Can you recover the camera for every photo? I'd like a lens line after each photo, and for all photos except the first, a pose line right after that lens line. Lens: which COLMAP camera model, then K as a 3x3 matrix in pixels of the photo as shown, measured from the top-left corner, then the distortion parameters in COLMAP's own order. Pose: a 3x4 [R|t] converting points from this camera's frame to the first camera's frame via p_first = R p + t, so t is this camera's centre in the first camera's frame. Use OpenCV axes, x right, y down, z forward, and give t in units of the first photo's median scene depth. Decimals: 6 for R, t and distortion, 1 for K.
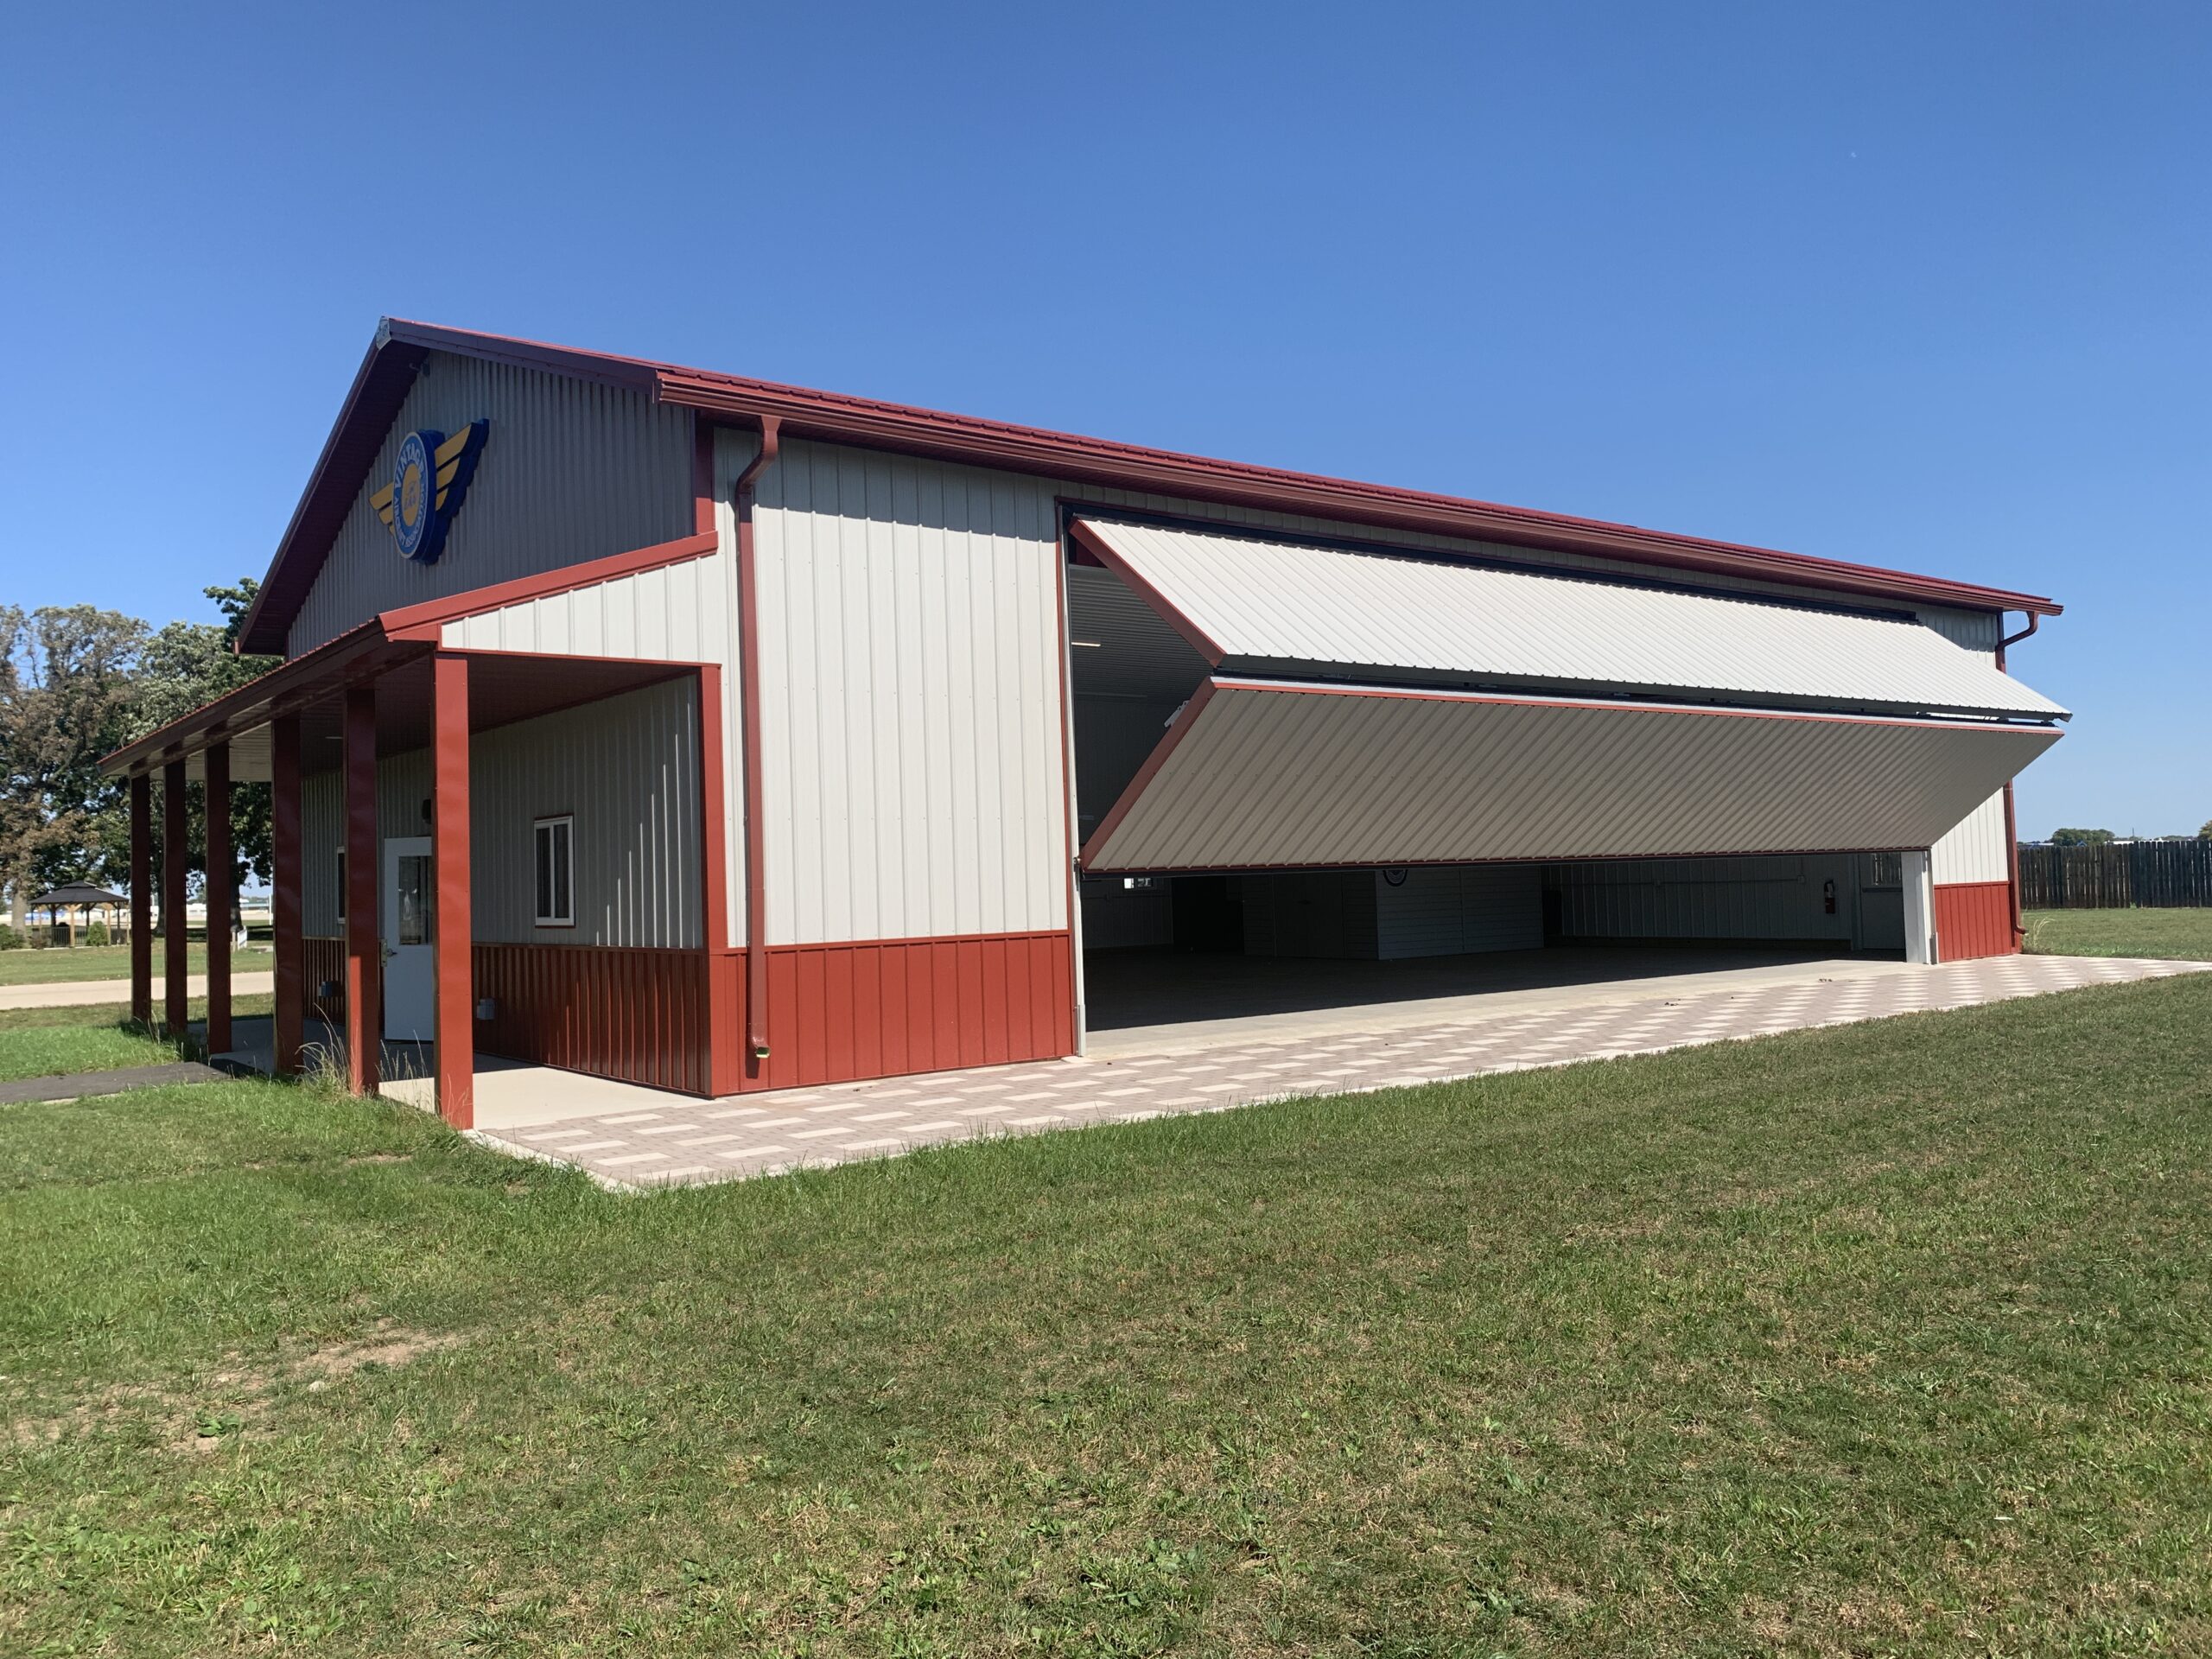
lens RADIAL K [[1680.8, 0, 1106.0], [0, 1680.8, 829.5], [0, 0, 1]] dist [0.041245, -0.000152]
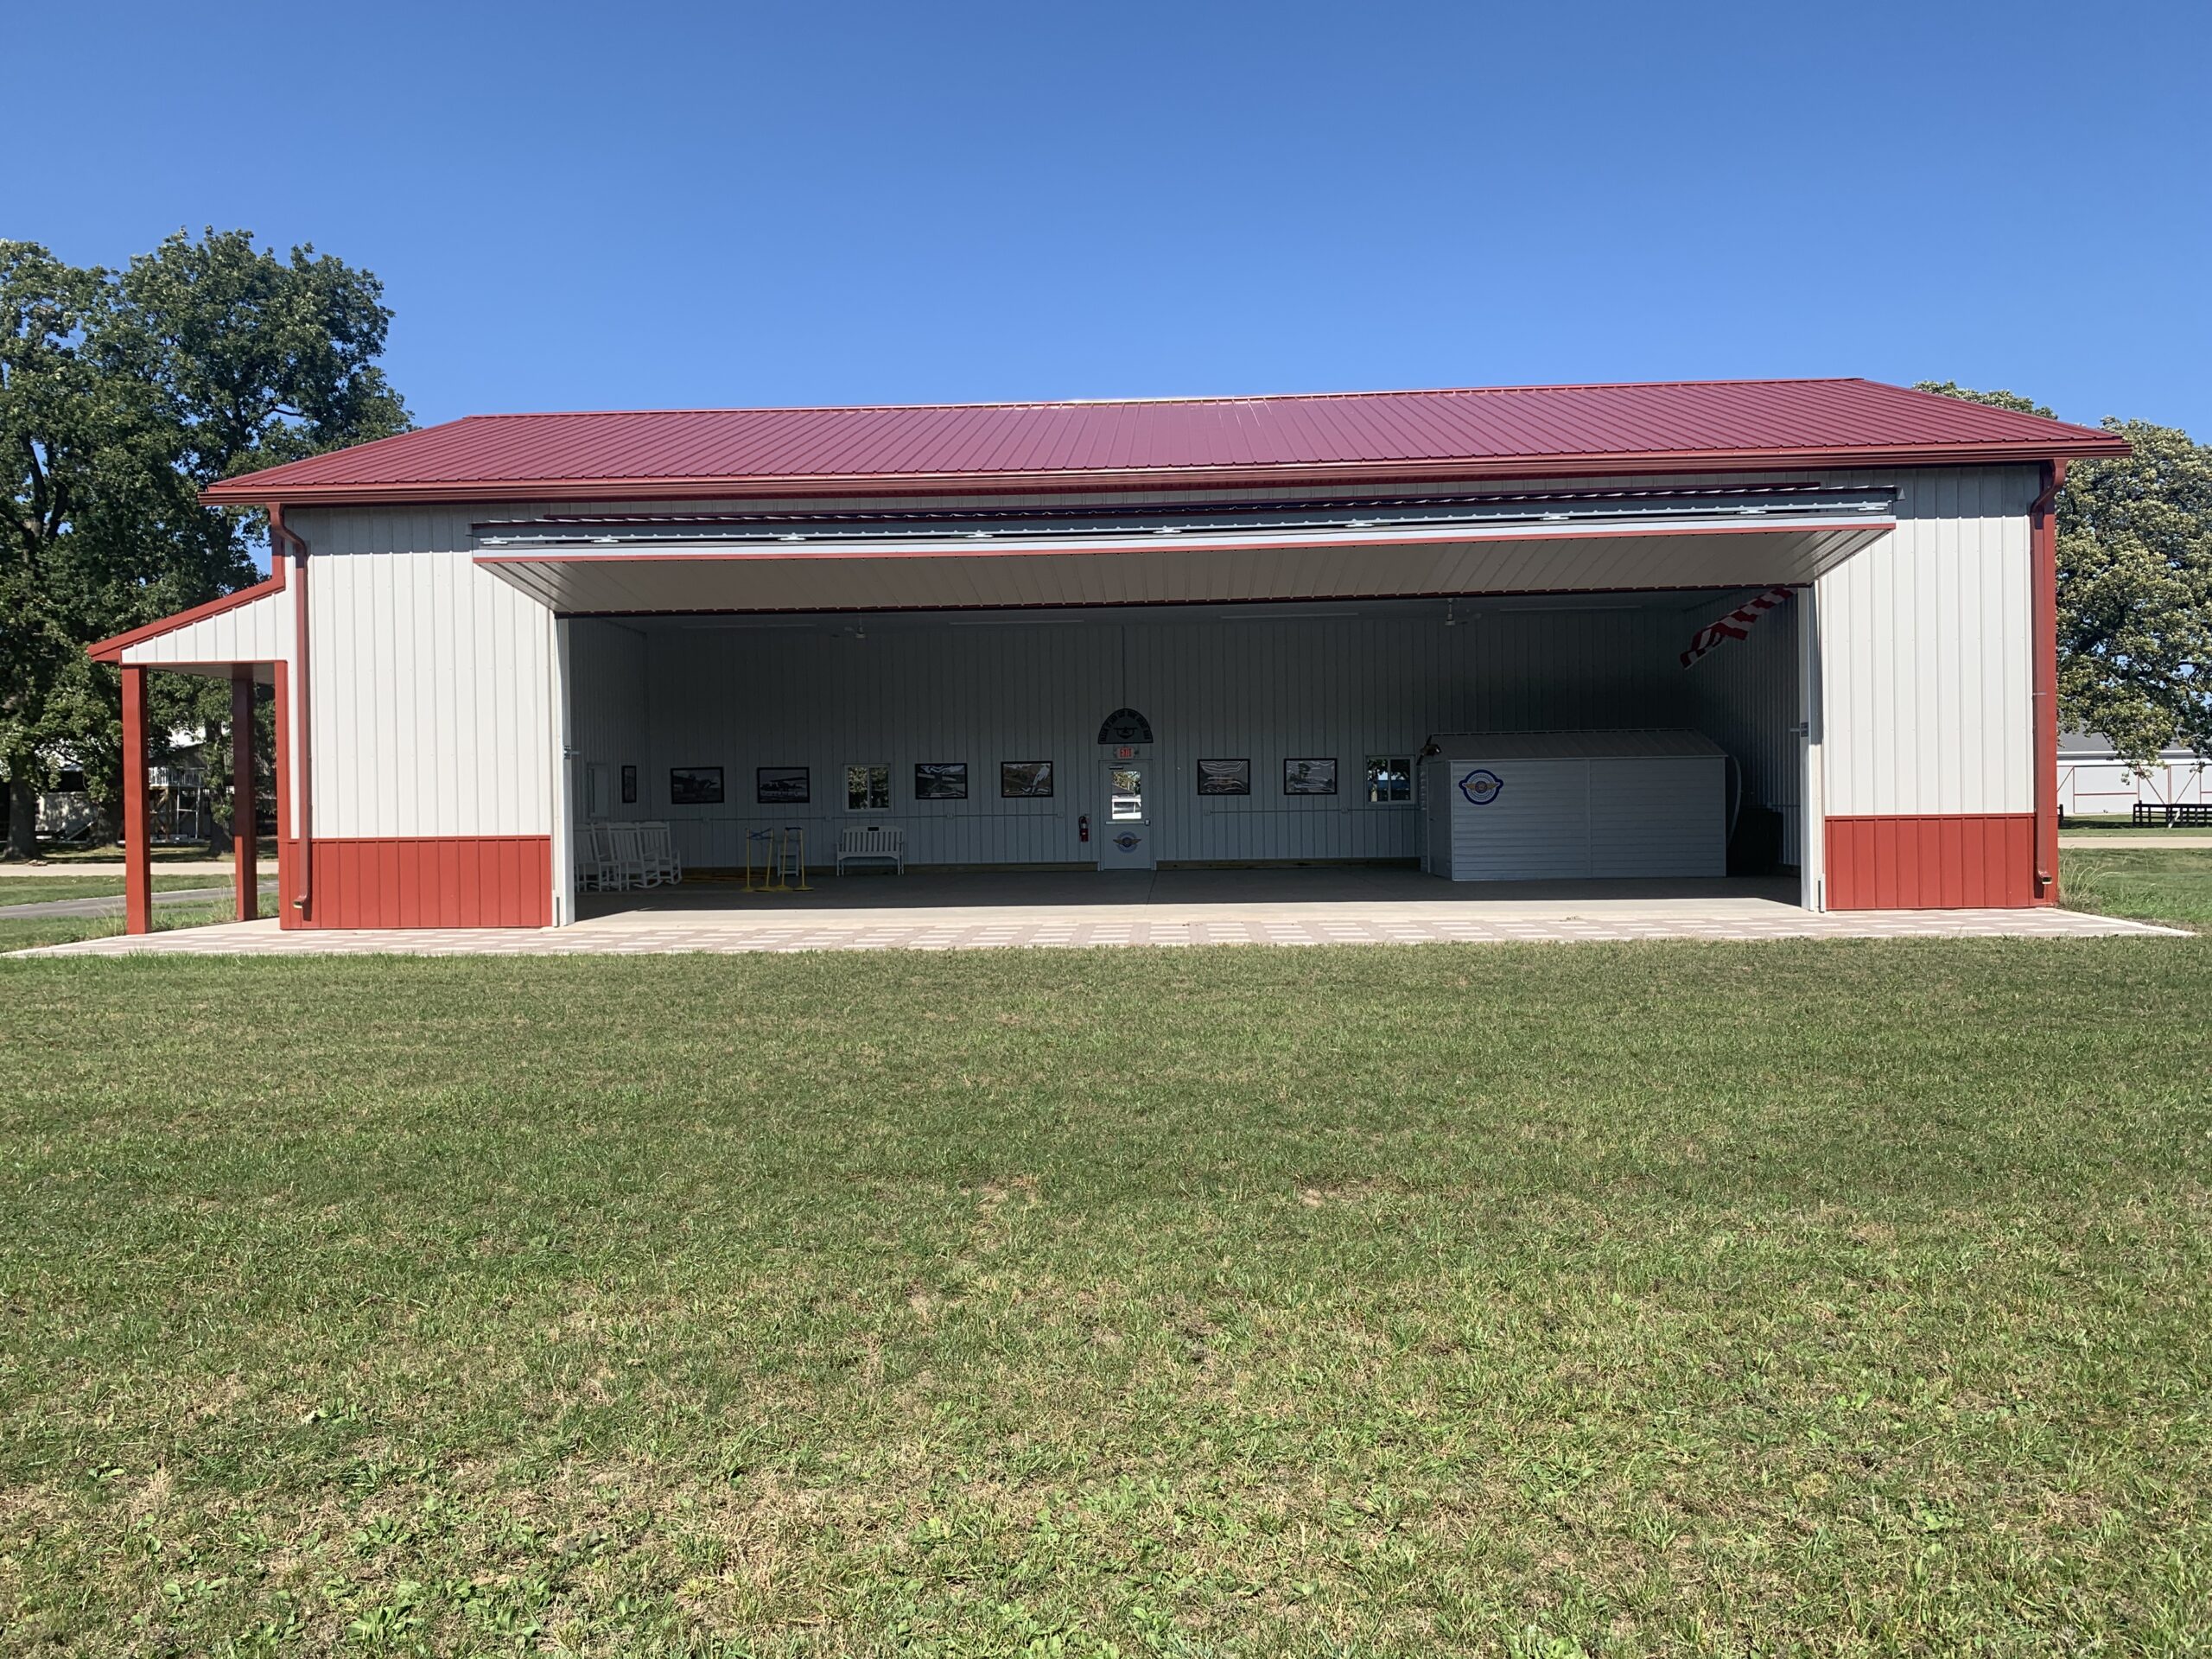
lens RADIAL K [[1655.7, 0, 1106.3], [0, 1655.7, 793.8], [0, 0, 1]] dist [-0.002501, -0.001568]
pose [[0.767420, 0.029121, -0.640482, 1.228864], [0.010686, 0.998248, 0.058191, -0.049434], [0.641055, -0.051501, 0.765765, 0.267284]]
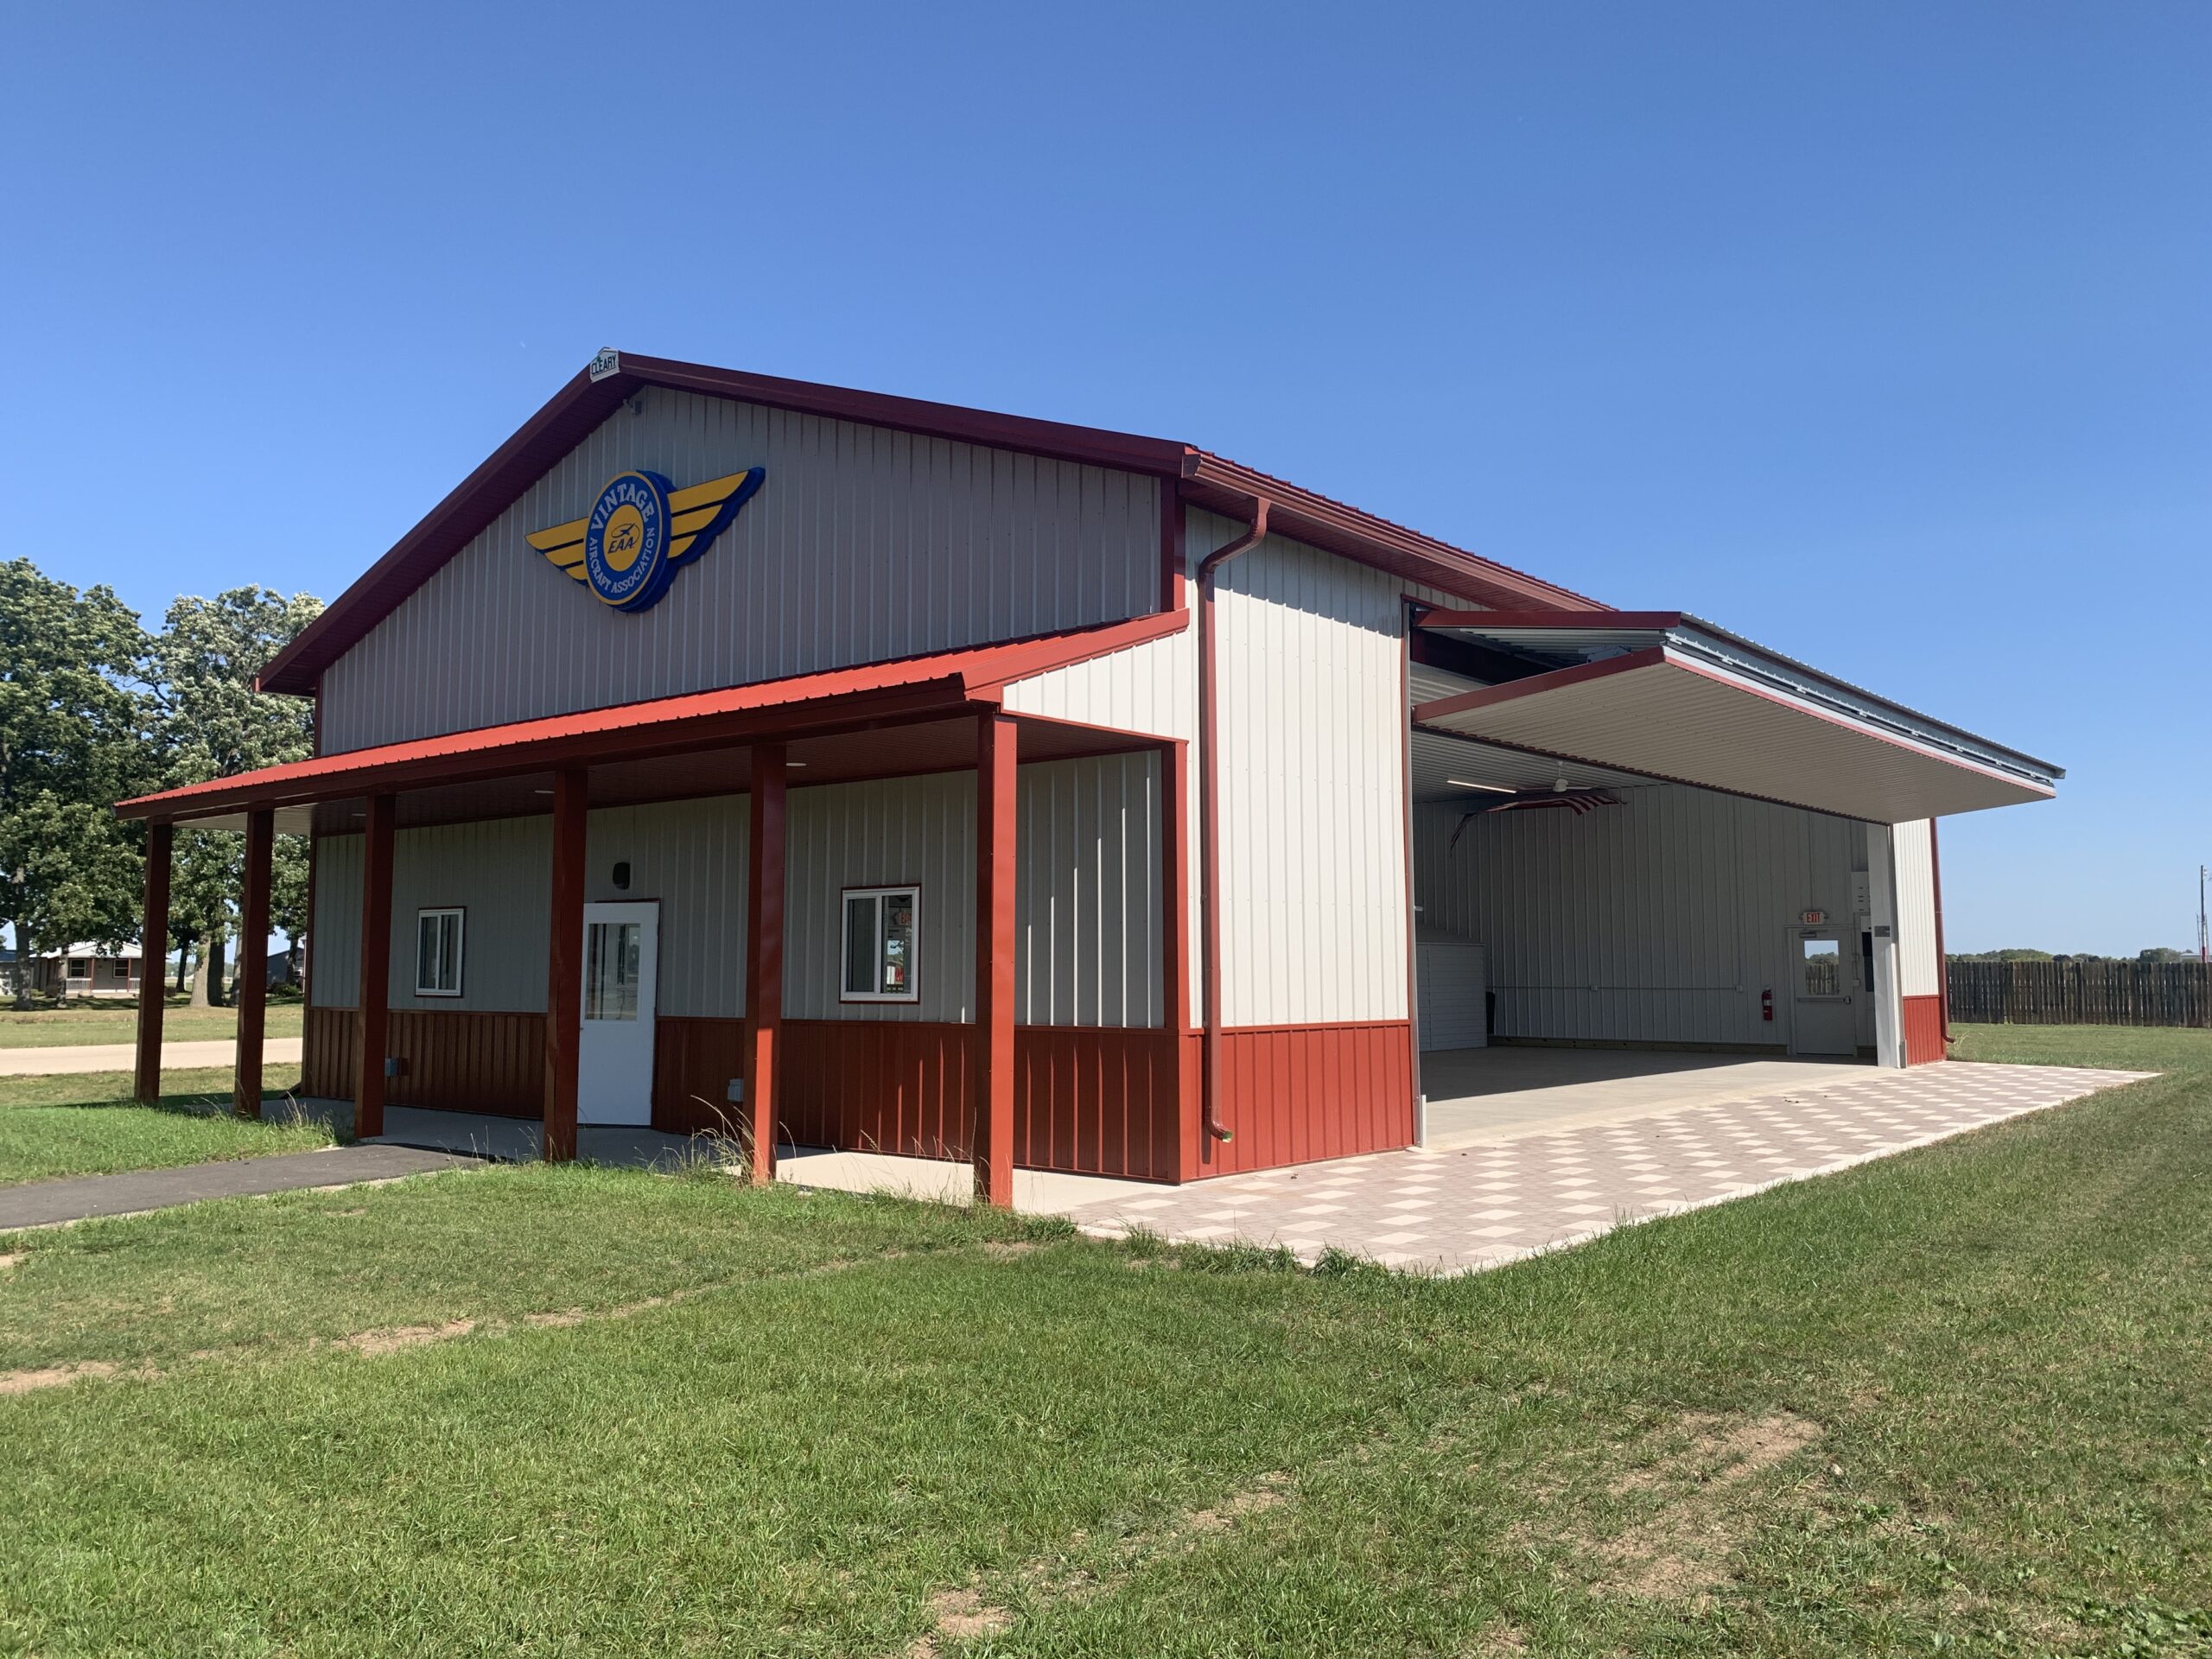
lens RADIAL K [[1713.6, 0, 1138.3], [0, 1713.6, 764.8], [0, 0, 1]] dist [-0.033845, -0.002020]
pose [[0.975245, 0.057499, 0.213522, -0.426299], [-0.037477, 0.994611, -0.096663, 0.013594], [-0.217929, 0.086268, 0.972144, 0.022781]]
